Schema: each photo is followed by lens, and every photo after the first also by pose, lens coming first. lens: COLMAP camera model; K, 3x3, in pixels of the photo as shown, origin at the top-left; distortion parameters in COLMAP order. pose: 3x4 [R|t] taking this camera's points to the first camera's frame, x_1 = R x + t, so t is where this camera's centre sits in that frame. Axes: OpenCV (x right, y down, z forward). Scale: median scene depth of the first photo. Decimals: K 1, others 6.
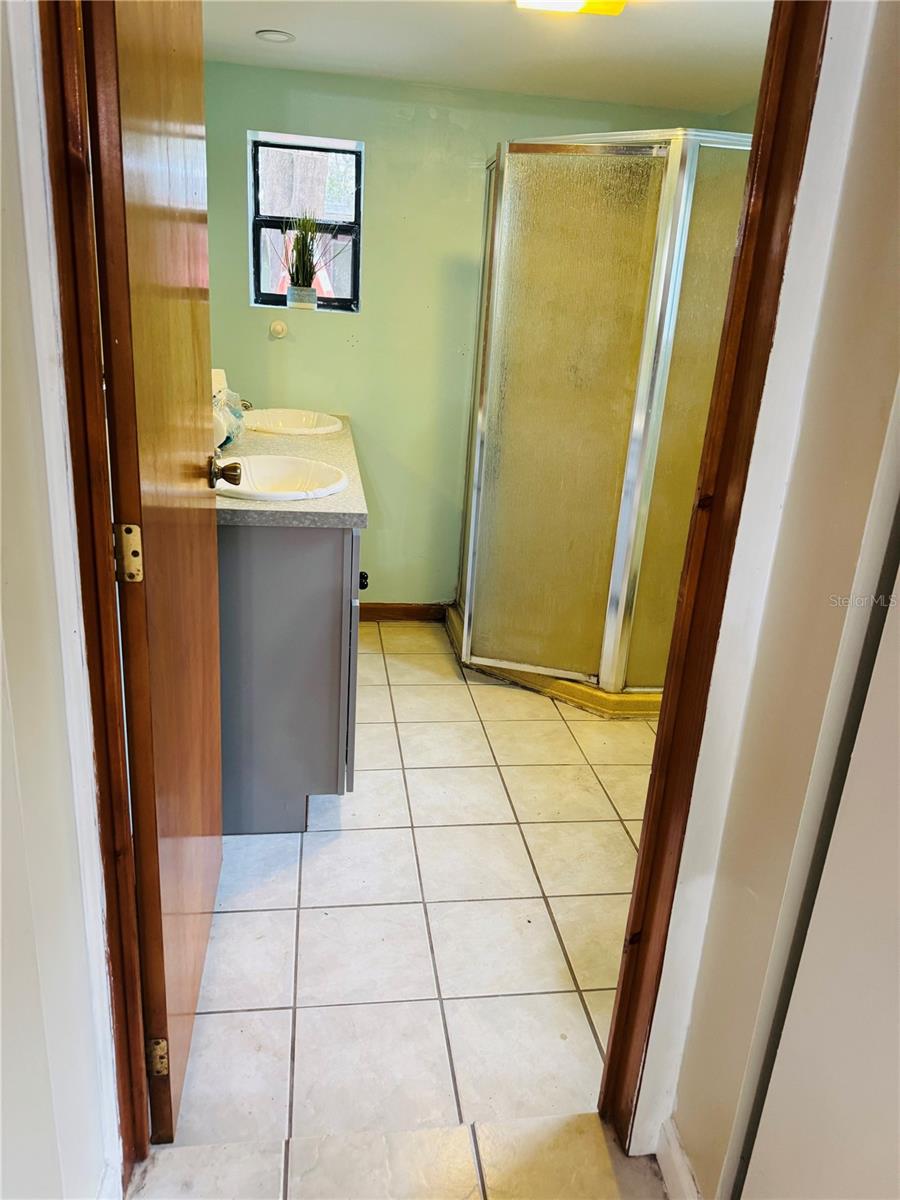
lens RADIAL K [[843.0, 0, 450.0], [0, 843.0, 600.0], [0, 0, 1]] dist [-0.041340, -0.001071]
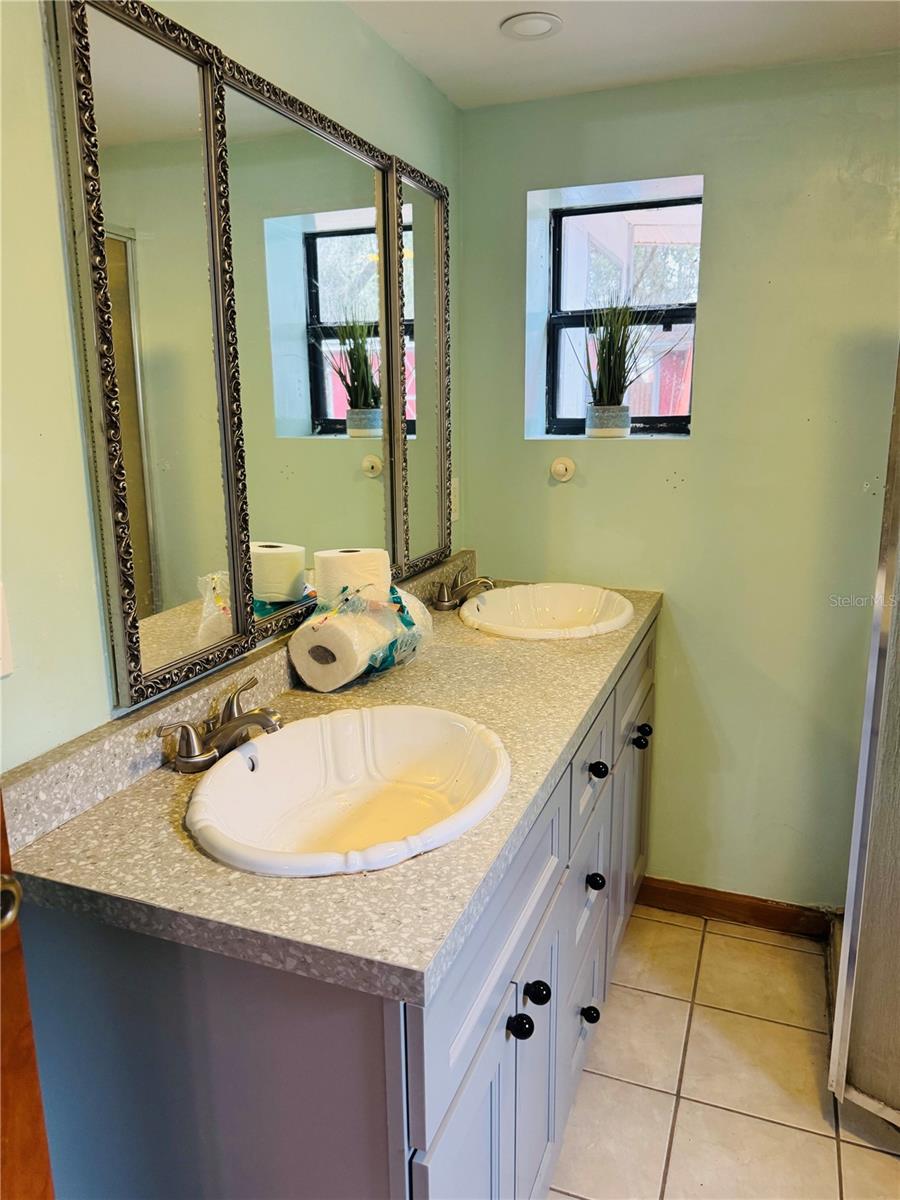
lens RADIAL K [[830.7, 0, 450.0], [0, 830.7, 600.0], [0, 0, 1]] dist [-0.002872, 0.000356]
pose [[0.860956, 0.031079, -0.507729, 0.058841], [-0.097055, 0.989832, -0.103987, -0.136554], [0.499334, 0.138805, 0.855218, 0.385370]]
